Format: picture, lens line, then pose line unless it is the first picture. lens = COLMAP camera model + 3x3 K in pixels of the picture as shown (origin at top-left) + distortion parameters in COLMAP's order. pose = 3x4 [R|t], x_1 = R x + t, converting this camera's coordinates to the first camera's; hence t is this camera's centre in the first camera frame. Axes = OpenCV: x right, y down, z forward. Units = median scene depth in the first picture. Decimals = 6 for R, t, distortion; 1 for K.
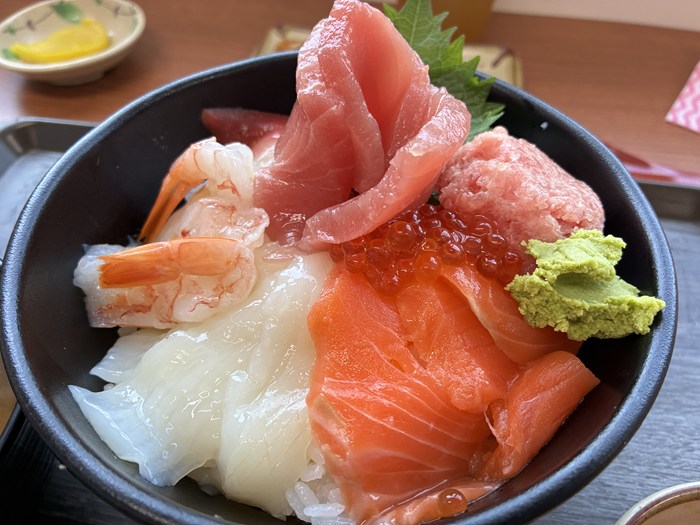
lens RADIAL K [[535.1, 0, 348.4], [0, 535.1, 262.2], [0, 0, 1]] dist [0.003058, -0.034721]
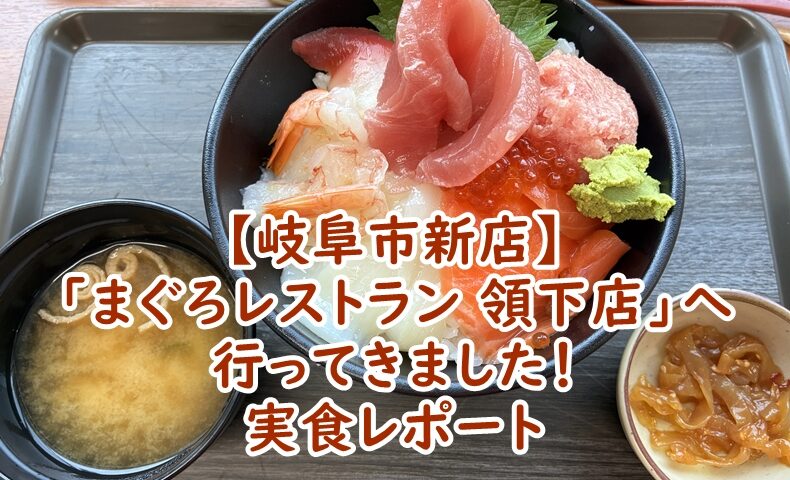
lens RADIAL K [[586.5, 0, 395.5], [0, 586.5, 237.9], [0, 0, 1]] dist [-0.009719, -0.004039]
pose [[0.989260, -0.143701, 0.026752, -0.209696], [0.122933, 0.916952, 0.379588, -0.483541], [-0.079077, -0.372223, 0.924769, -0.428808]]
